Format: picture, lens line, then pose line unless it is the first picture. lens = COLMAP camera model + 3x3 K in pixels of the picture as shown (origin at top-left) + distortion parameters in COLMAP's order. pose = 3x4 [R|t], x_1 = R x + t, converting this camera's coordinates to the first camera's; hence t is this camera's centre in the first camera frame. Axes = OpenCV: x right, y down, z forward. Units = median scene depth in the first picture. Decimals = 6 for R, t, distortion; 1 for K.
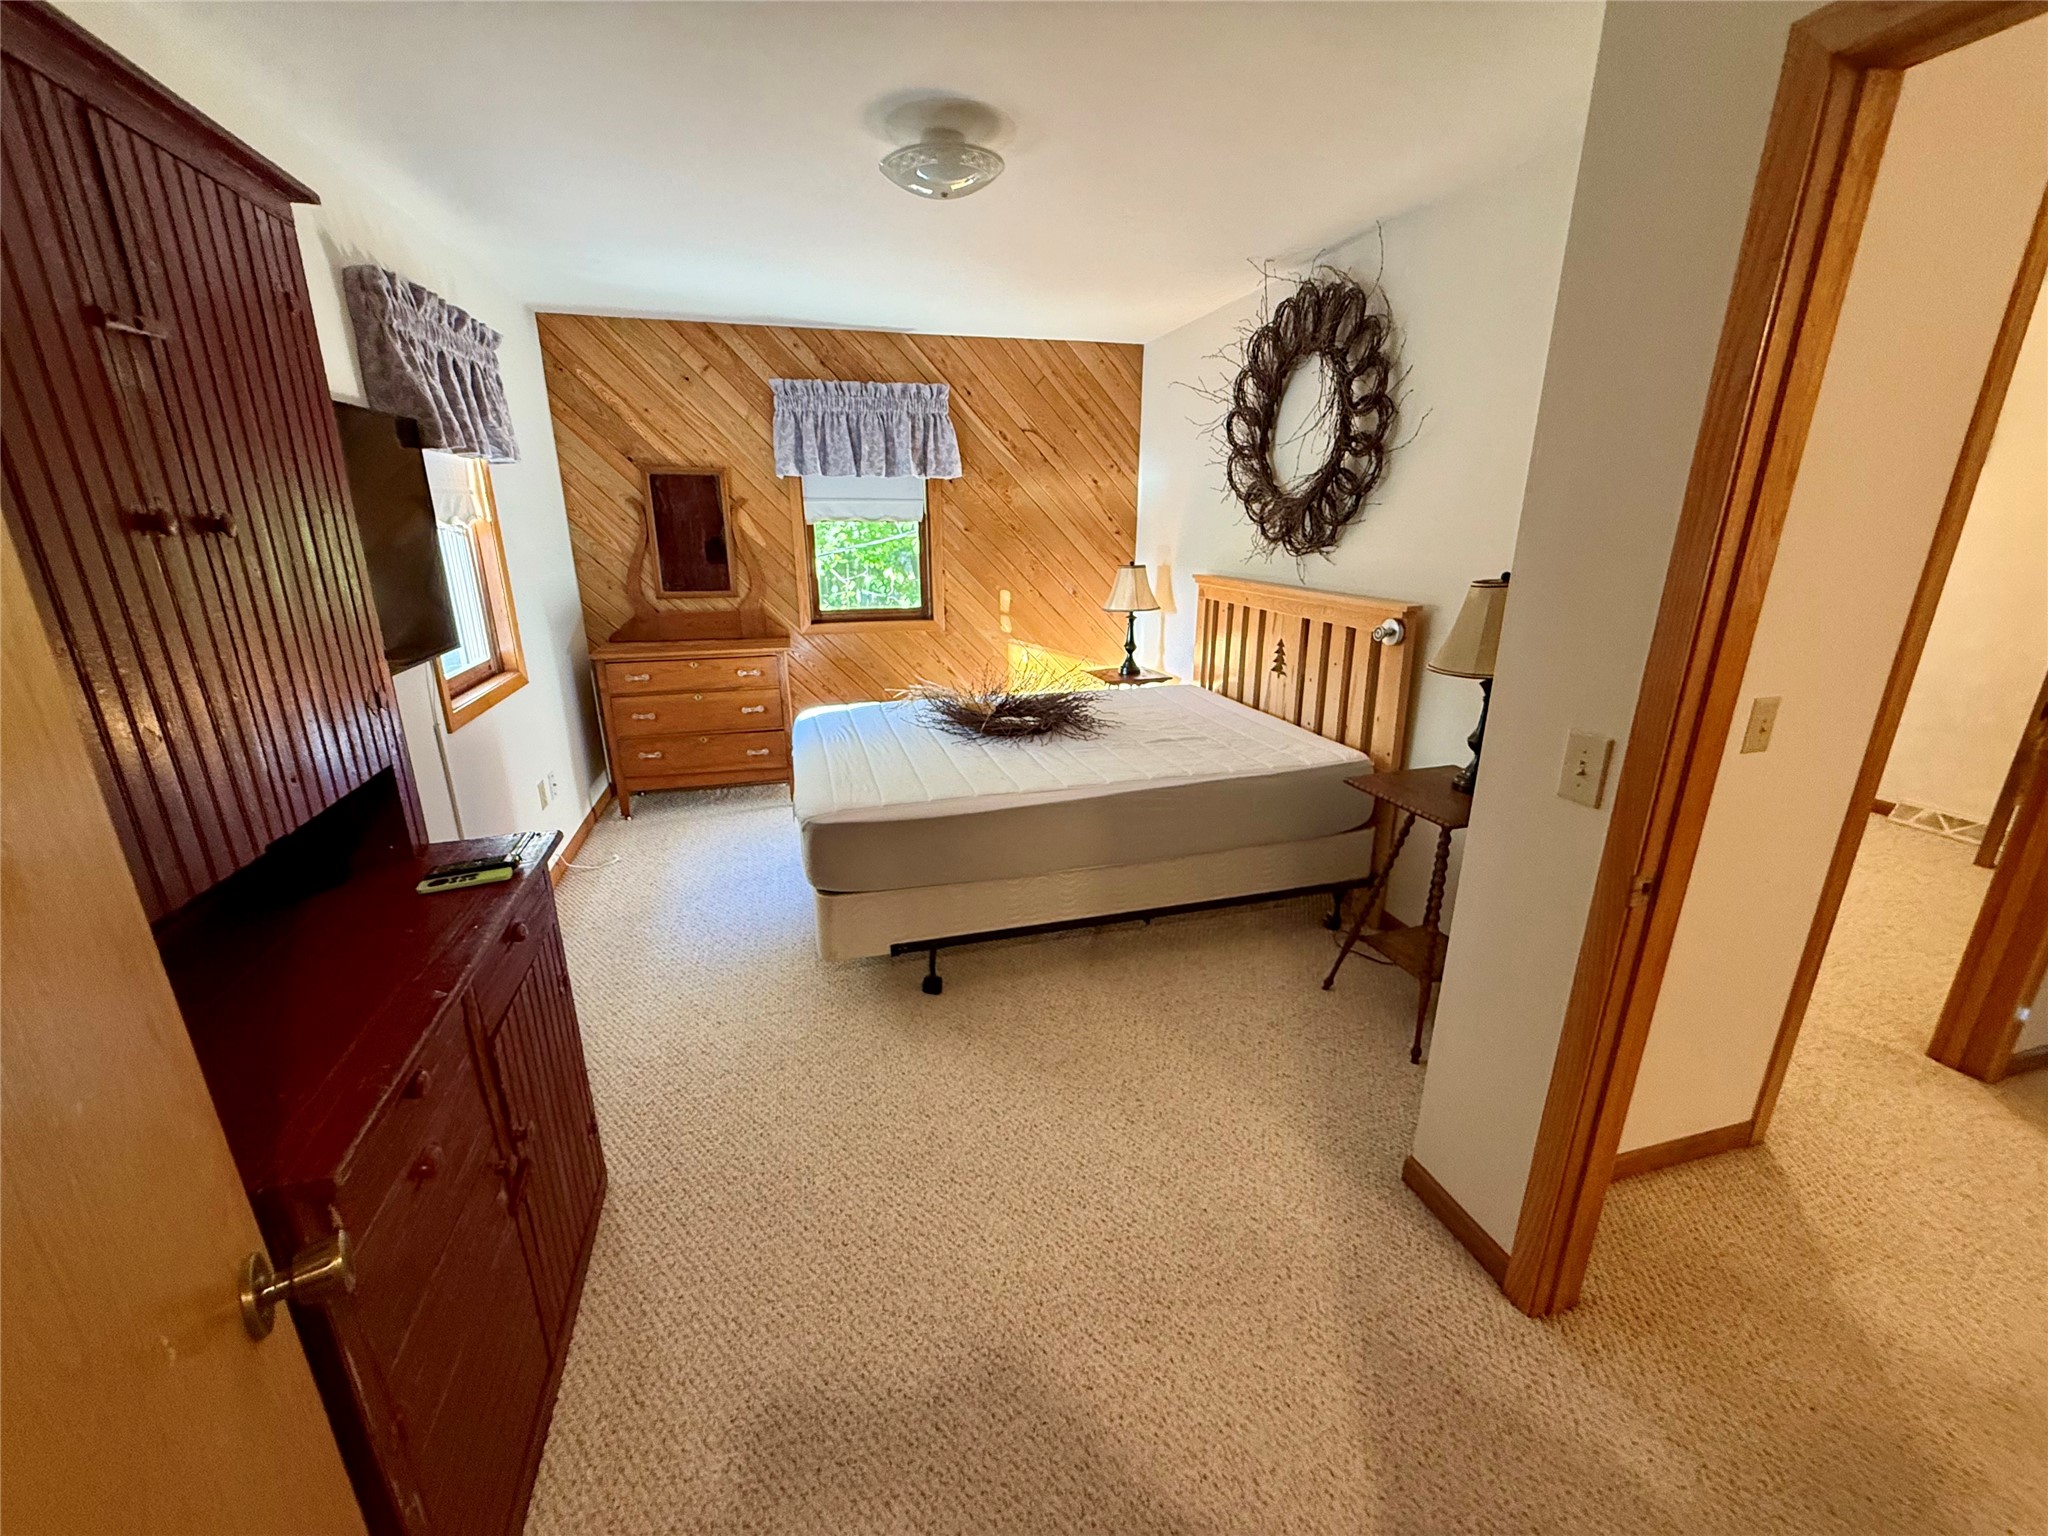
lens RADIAL K [[816.4, 0, 1023.4], [0, 816.4, 764.4], [0, 0, 1]] dist [0.000076, -0.000380]
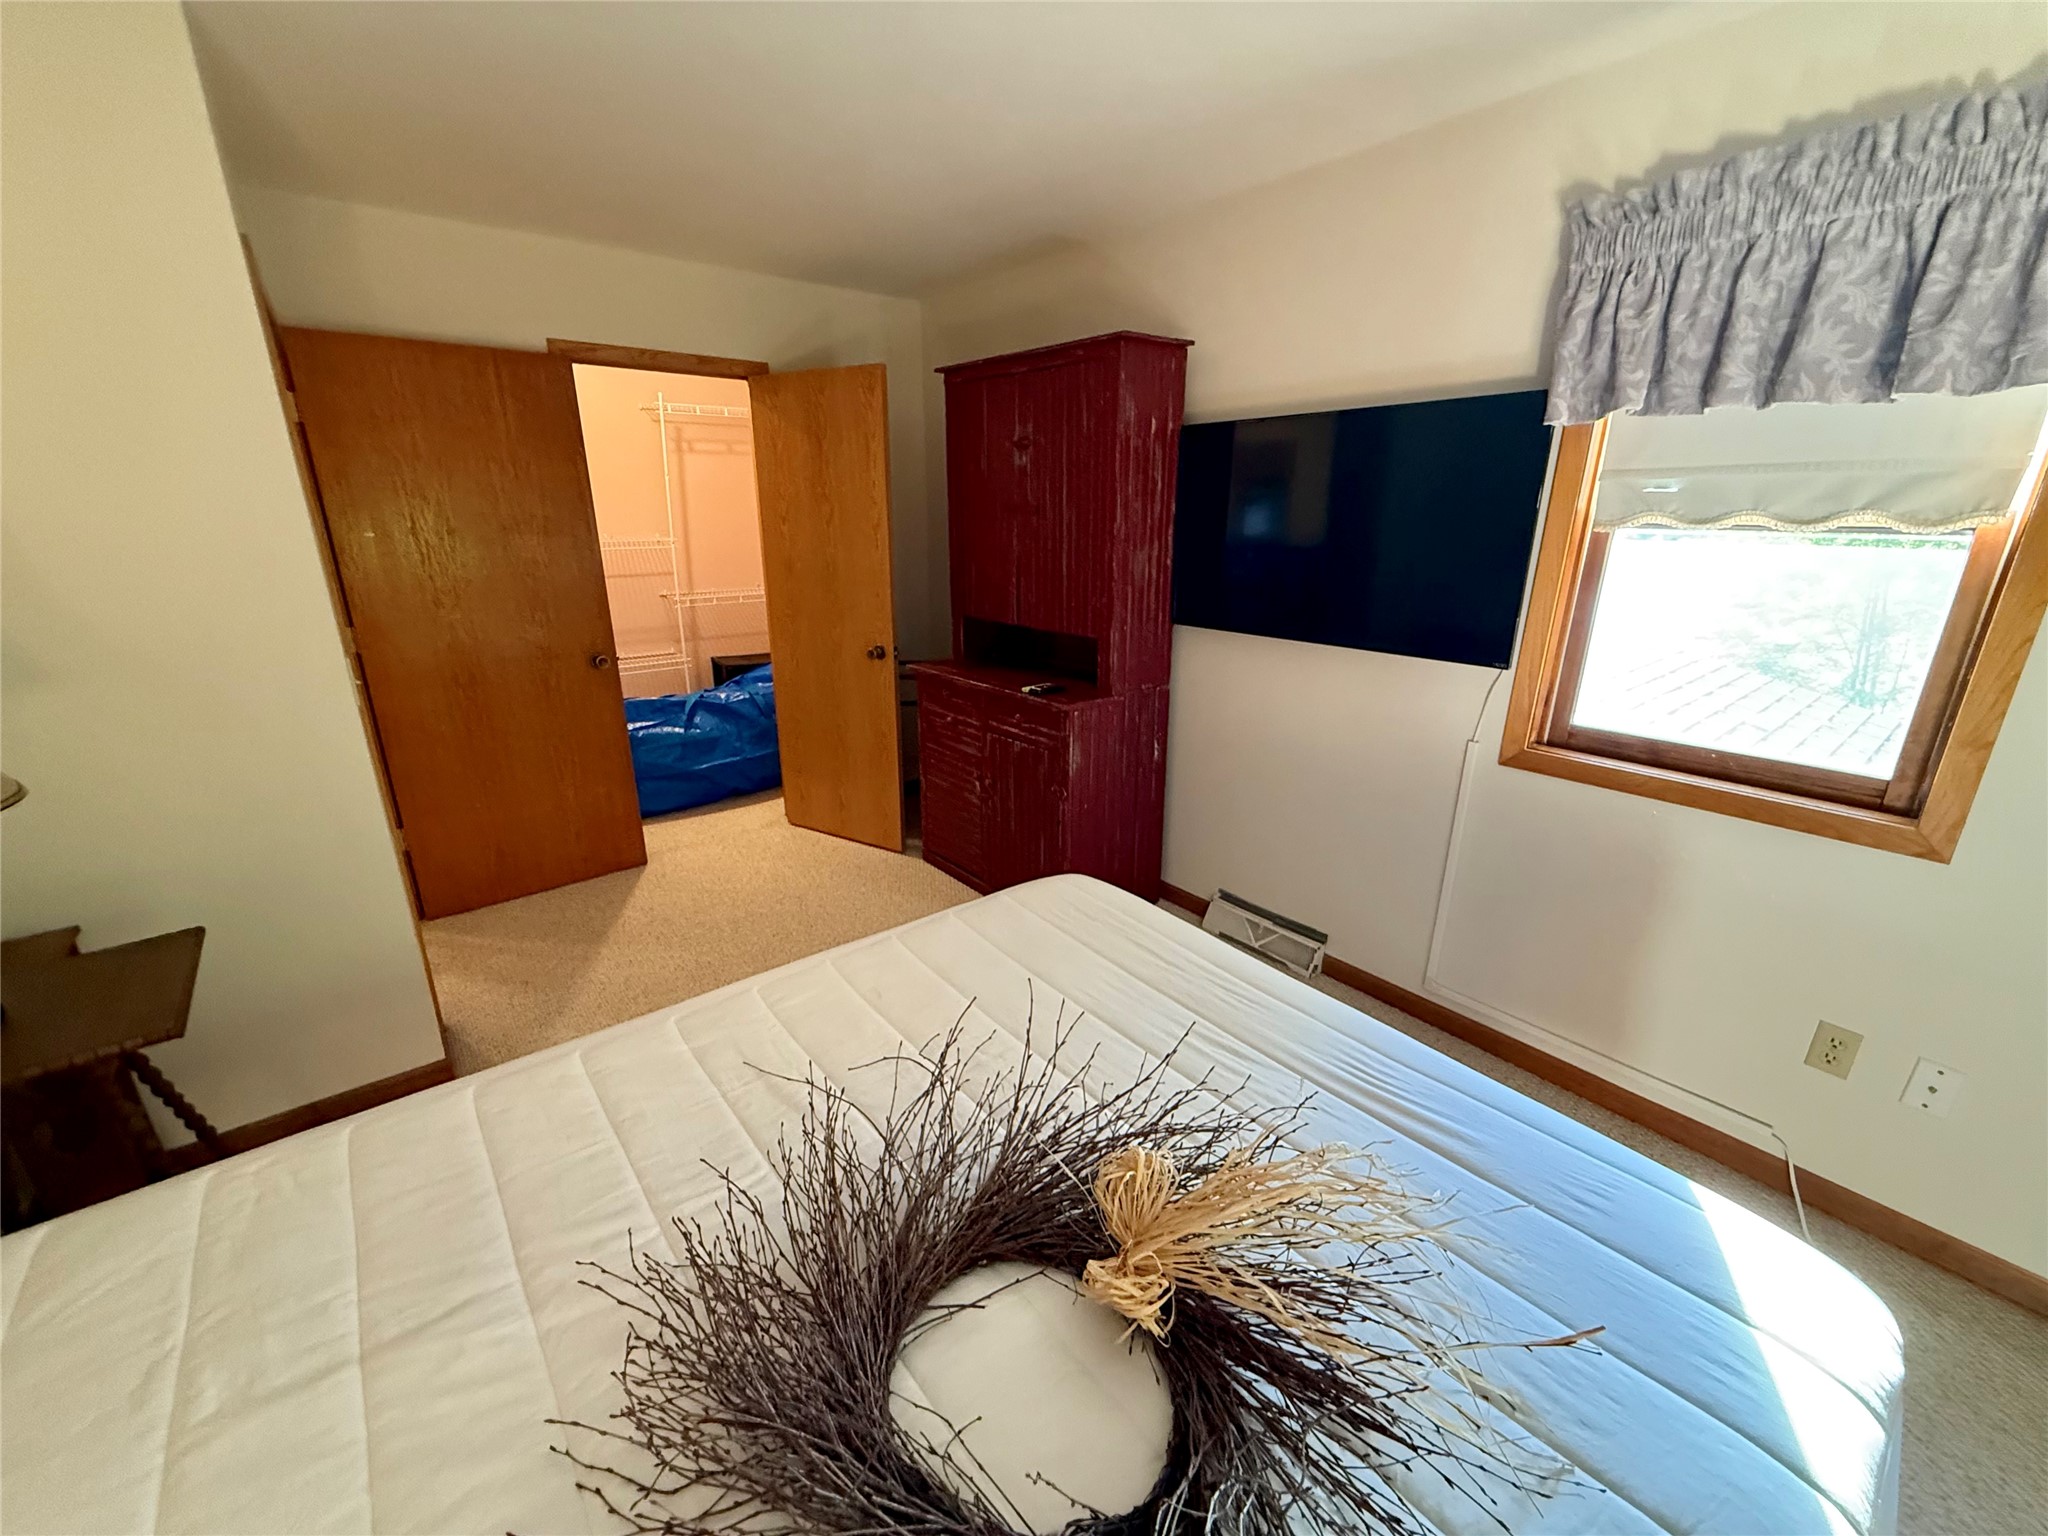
lens RADIAL K [[816.4, 0, 1029.6], [0, 816.4, 778.8], [0, 0, 1]] dist [0.000076, -0.000380]
pose [[-0.920651, 0.124898, -0.369867, 0.042258], [-0.113548, 0.820805, 0.559809, -0.275719], [0.373508, 0.557387, -0.741493, 0.897078]]
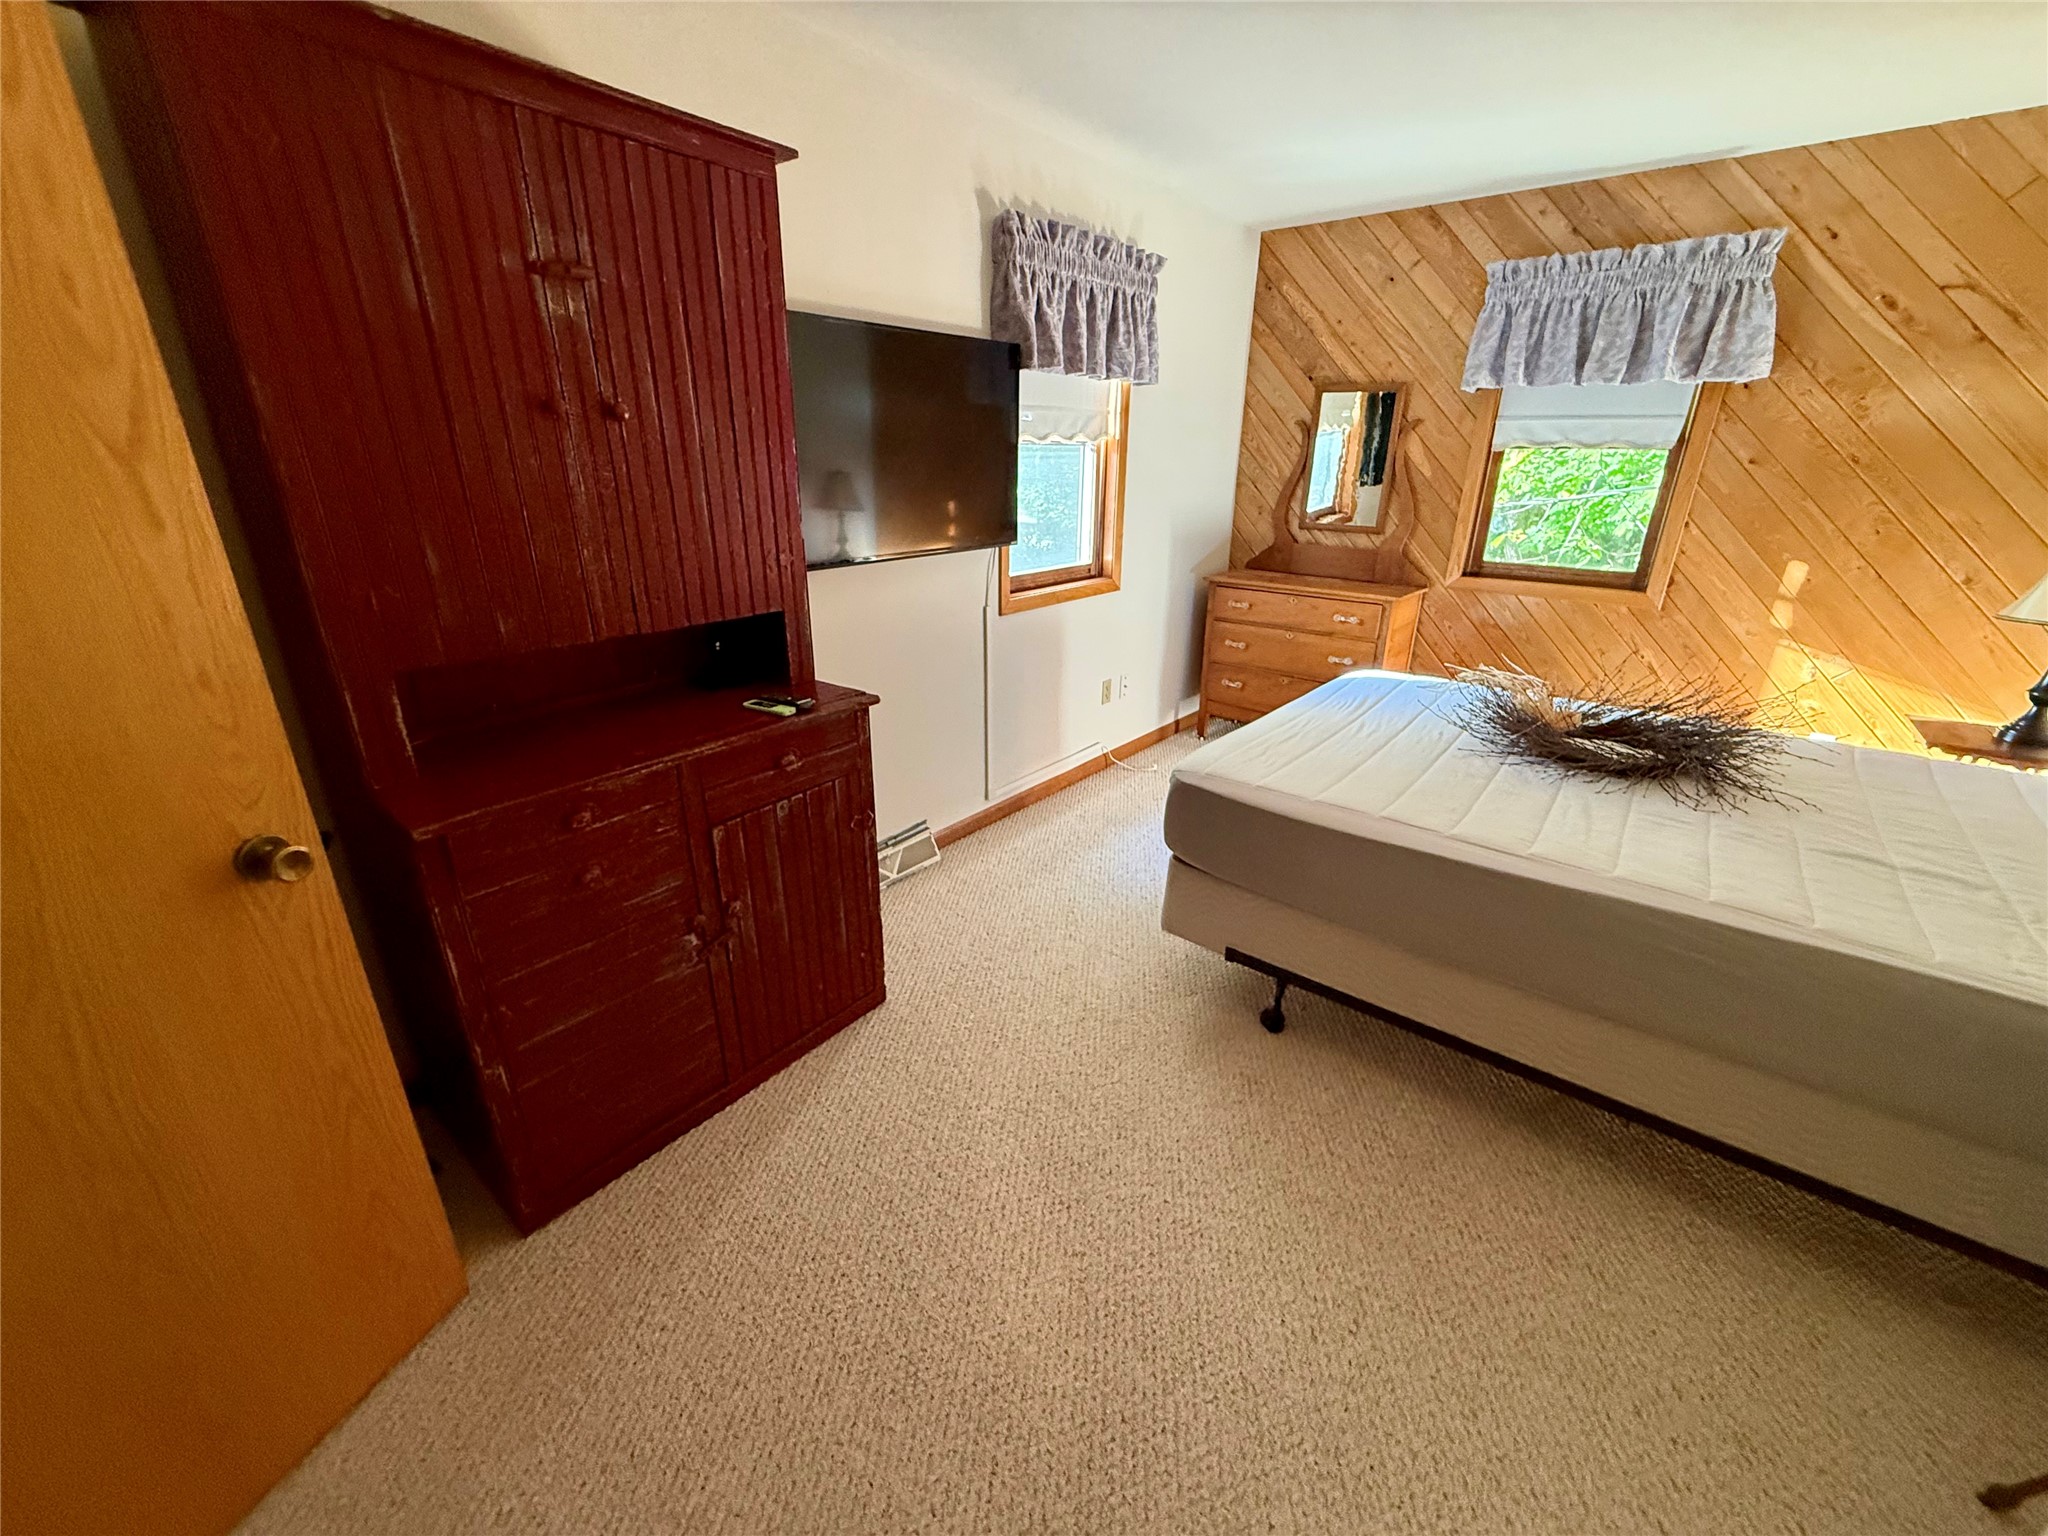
lens RADIAL K [[816.4, 0, 1019.4], [0, 816.4, 766.2], [0, 0, 1]] dist [0.000076, -0.000380]
pose [[0.572630, 0.300882, -0.762604, 0.185086], [-0.249756, 0.950023, 0.187289, -0.036860], [0.780844, 0.083218, 0.619159, 0.180990]]
